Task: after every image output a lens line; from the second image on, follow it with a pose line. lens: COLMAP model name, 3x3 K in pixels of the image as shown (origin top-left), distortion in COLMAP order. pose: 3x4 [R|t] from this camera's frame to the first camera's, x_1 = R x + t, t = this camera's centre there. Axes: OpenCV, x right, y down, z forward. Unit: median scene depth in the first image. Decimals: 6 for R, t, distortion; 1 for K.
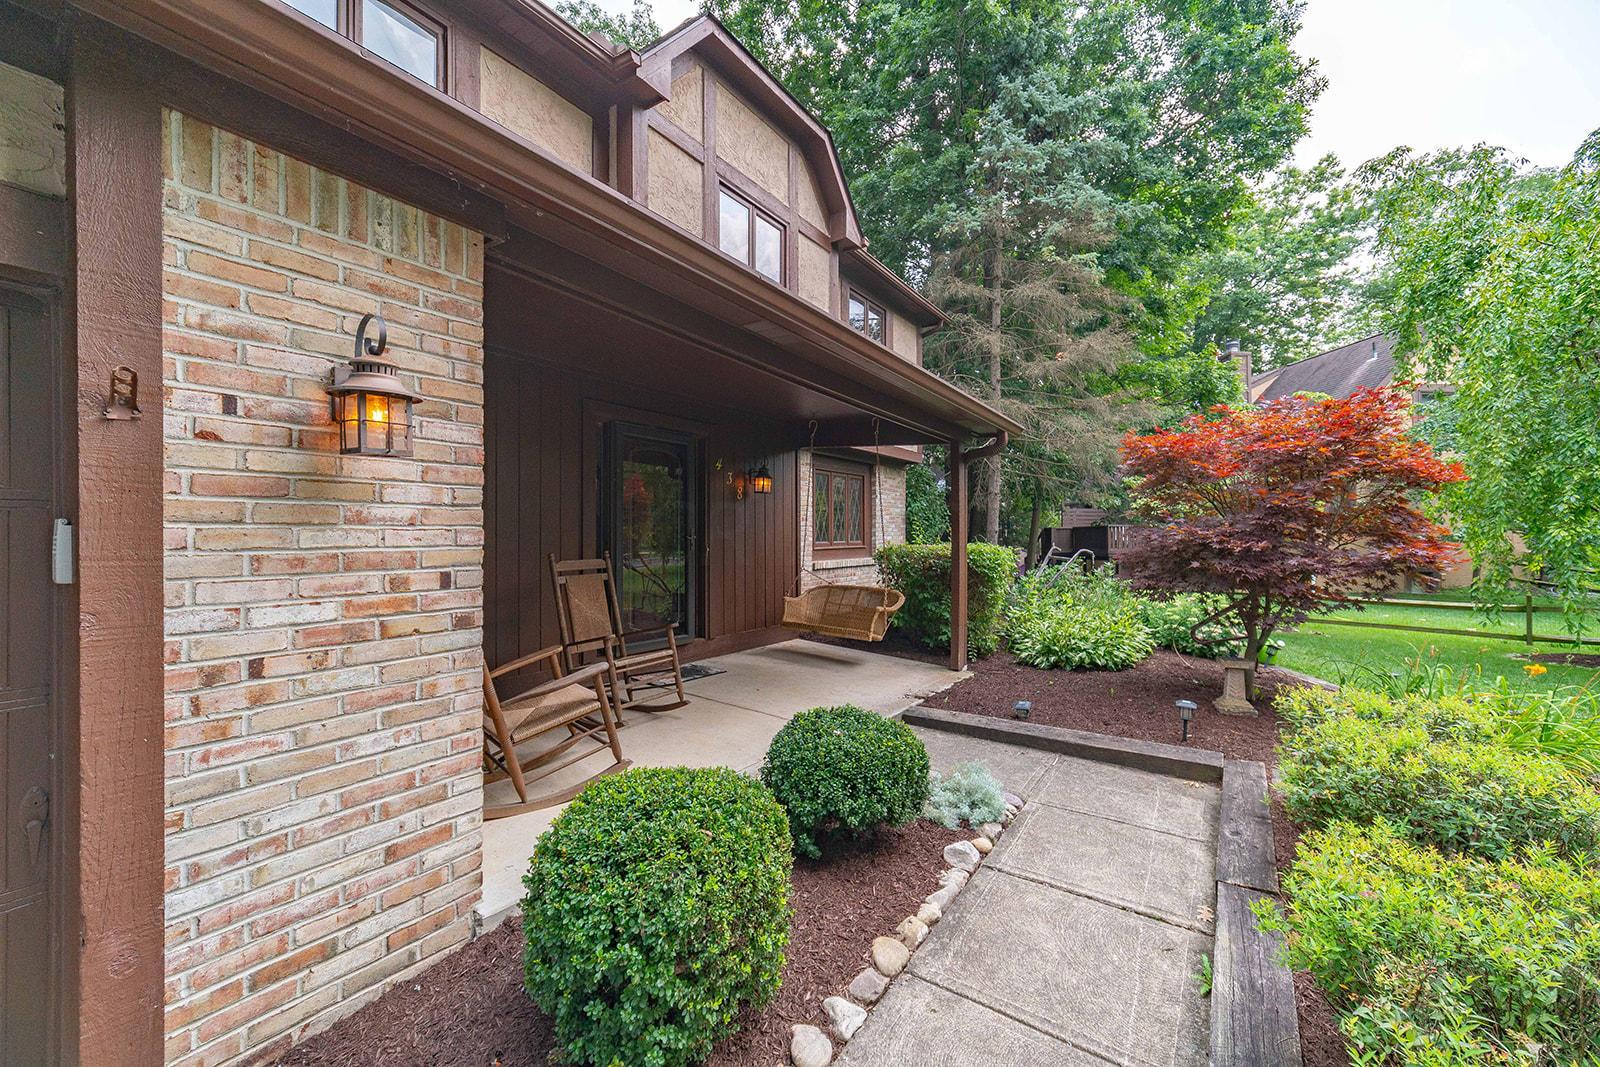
lens RADIAL K [[641.3, 0, 799.4], [0, 641.3, 536.0], [0, 0, 1]] dist [0.003413, 0.000868]
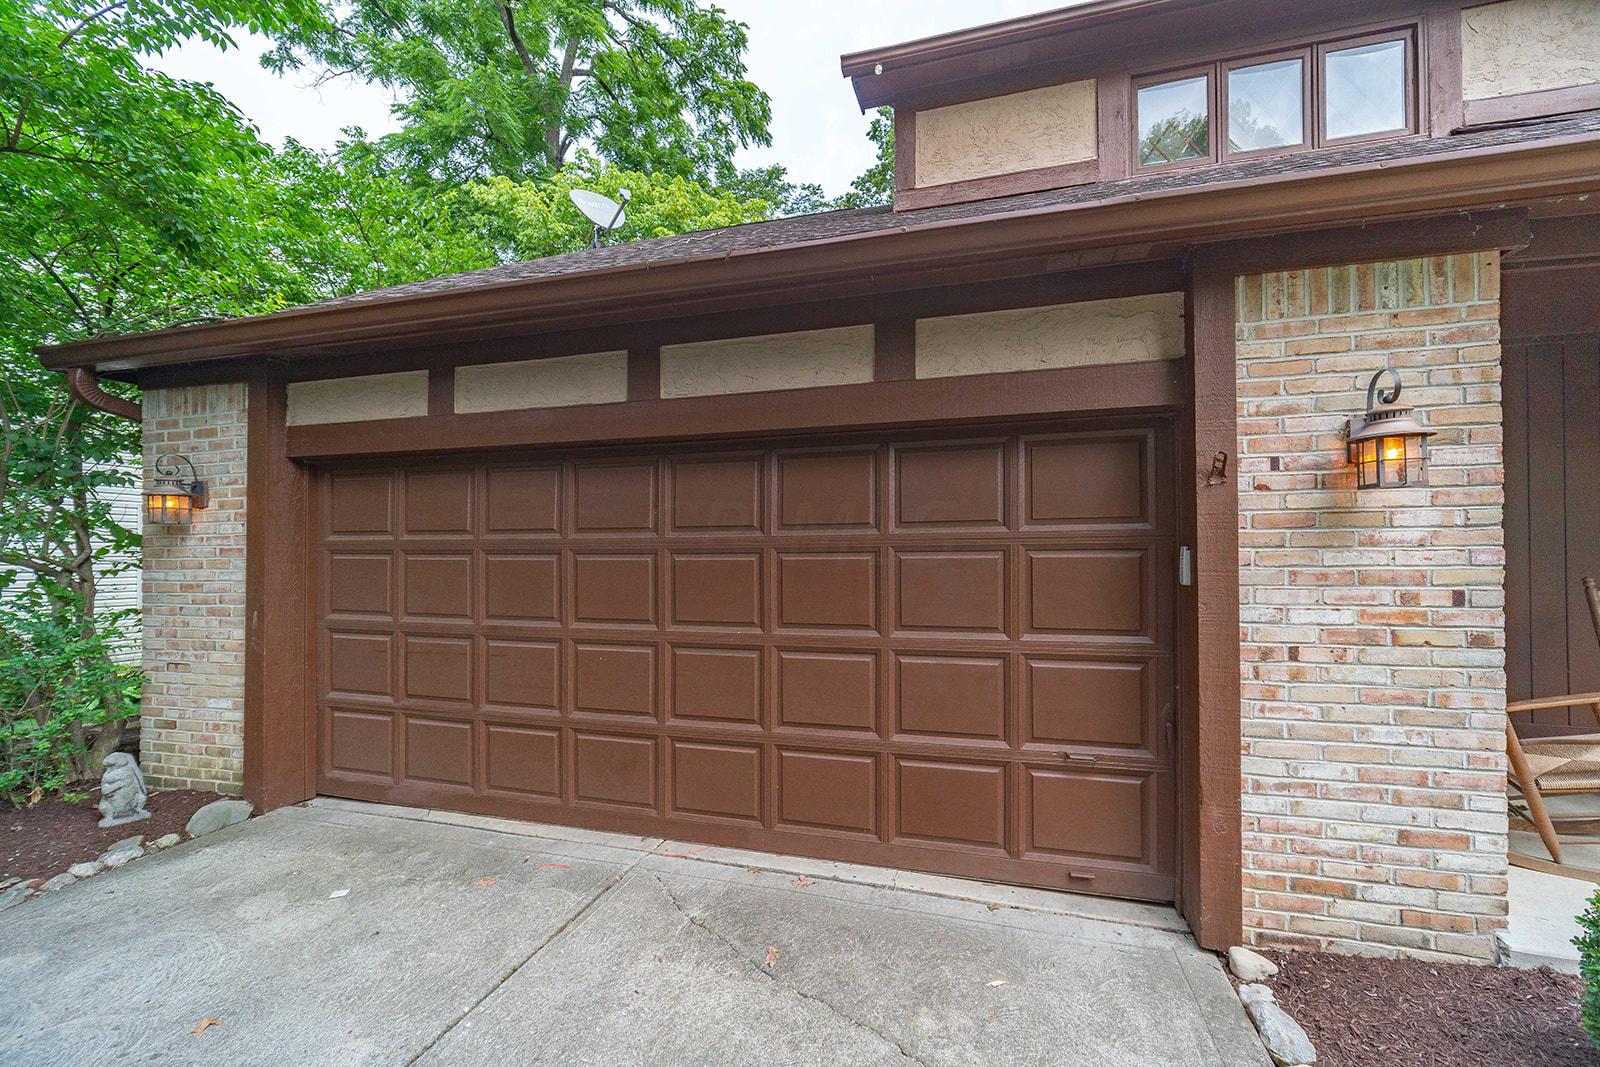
lens RADIAL K [[642.7, 0, 809.3], [0, 642.7, 550.0], [0, 0, 1]] dist [-0.009498, 0.002961]
pose [[0.329267, -0.013106, -0.944146, 0.093354], [0.002653, 0.999913, -0.012955, 0.001275], [0.944233, 0.001761, 0.329273, -0.387668]]
